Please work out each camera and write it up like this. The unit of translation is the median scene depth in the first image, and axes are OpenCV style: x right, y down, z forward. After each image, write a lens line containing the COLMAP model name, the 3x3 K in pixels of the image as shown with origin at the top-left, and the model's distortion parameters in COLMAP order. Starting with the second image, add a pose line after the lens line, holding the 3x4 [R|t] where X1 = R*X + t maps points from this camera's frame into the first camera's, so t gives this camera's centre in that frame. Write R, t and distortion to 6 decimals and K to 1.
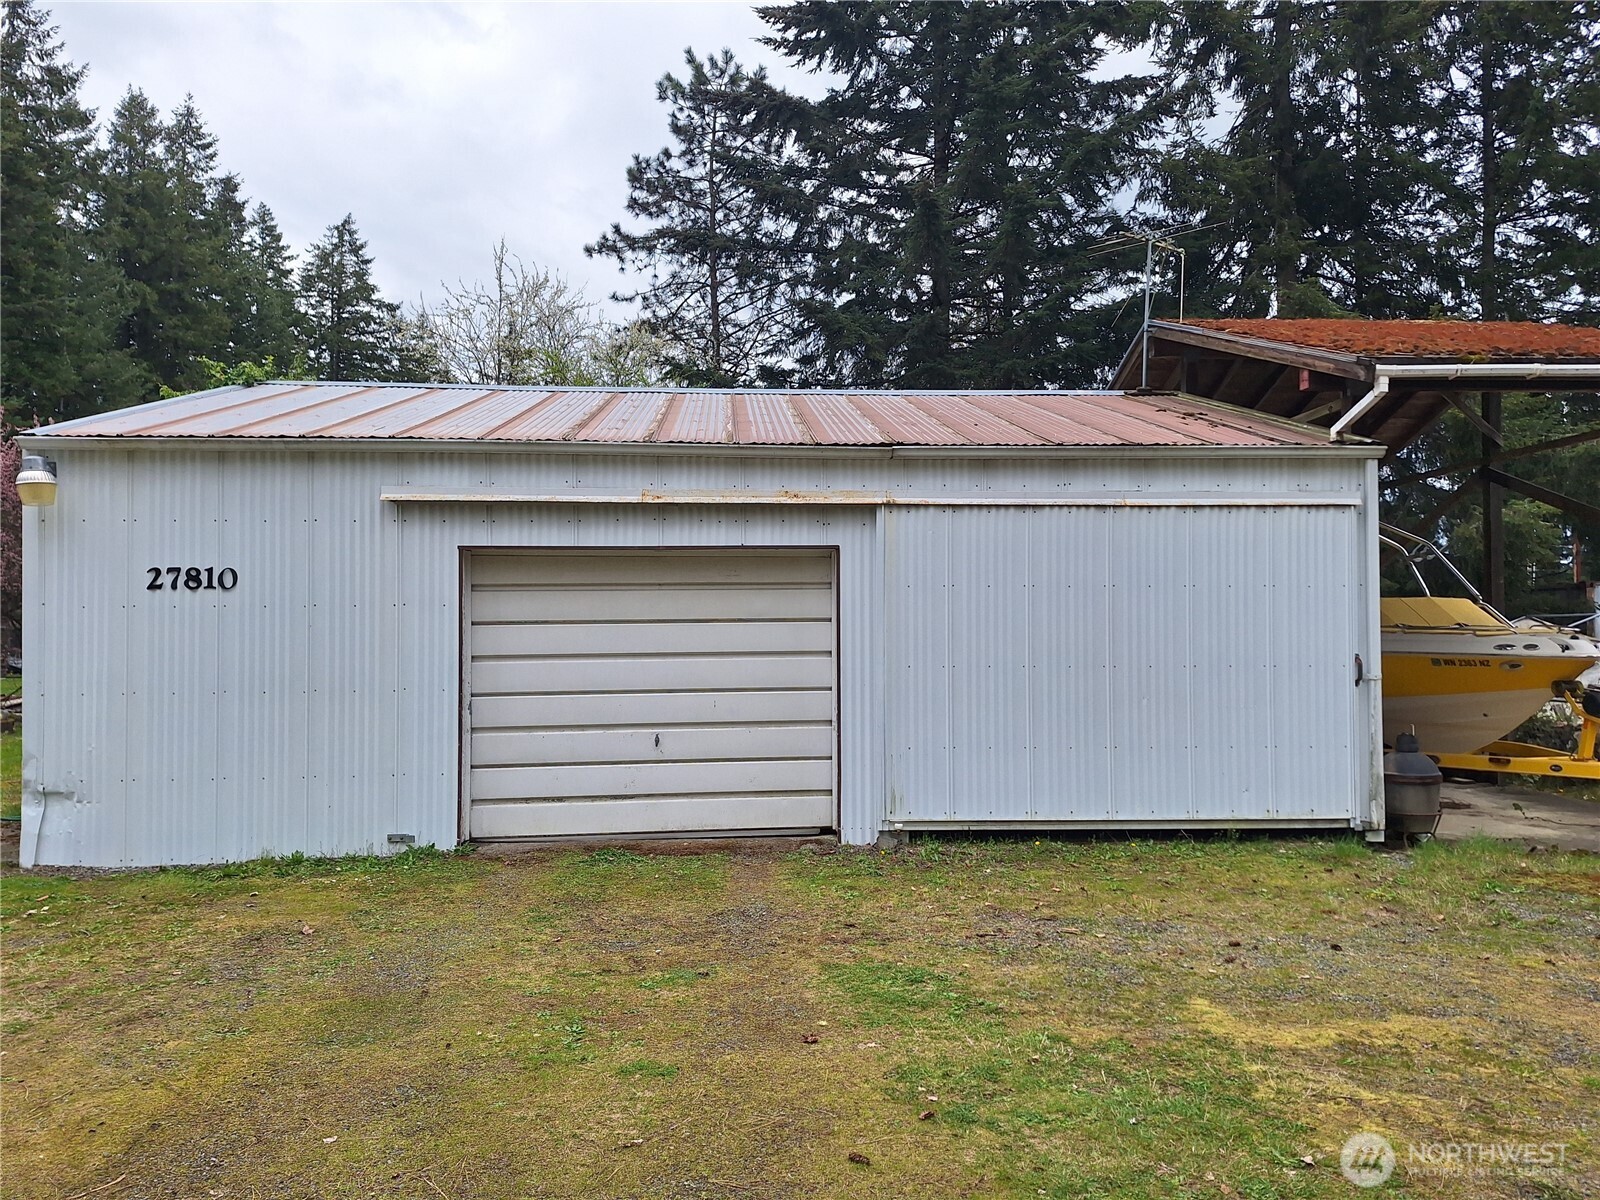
lens RADIAL K [[1094.5, 0, 804.9], [0, 1094.5, 610.7], [0, 0, 1]] dist [0.047833, -0.049528]
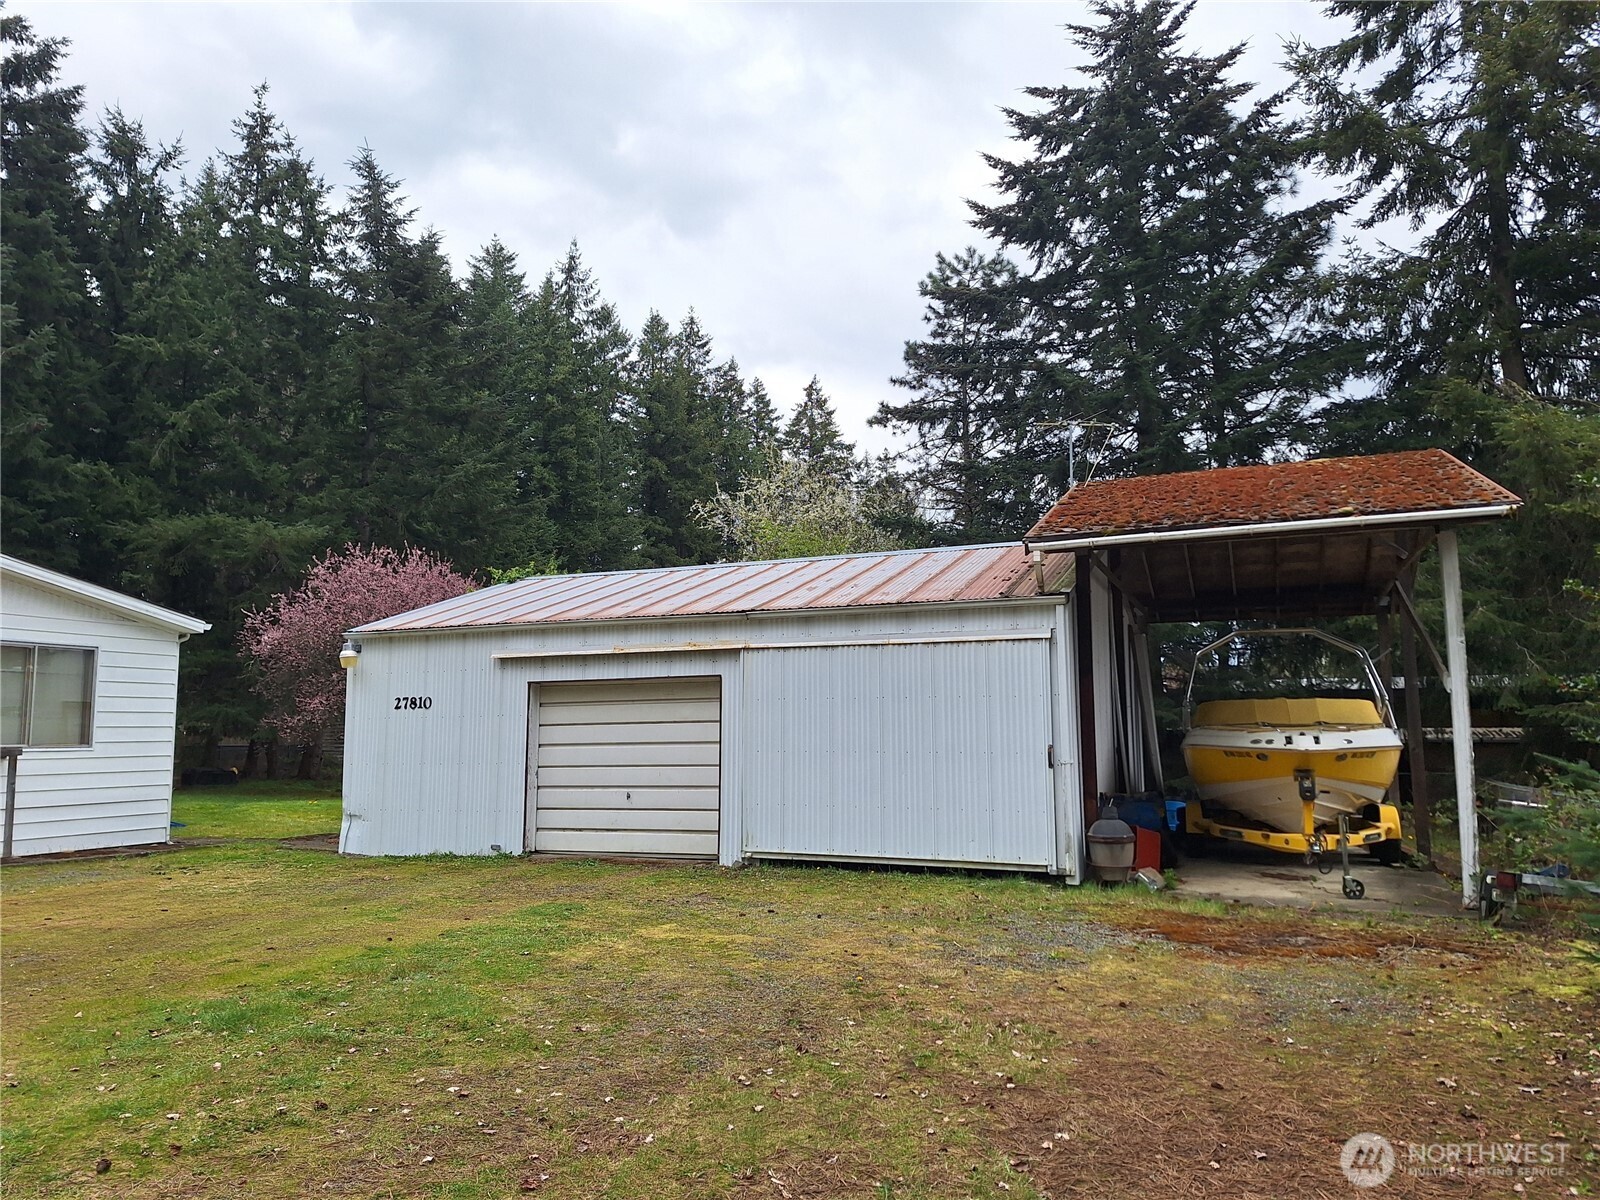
lens RADIAL K [[1094.5, 0, 807.3], [0, 1094.5, 604.4], [0, 0, 1]] dist [0.047833, -0.049528]
pose [[0.896679, -0.052975, -0.439499, 0.626936], [0.011303, 0.995230, -0.096900, -0.004569], [0.442536, 0.081921, 0.893001, -0.282441]]
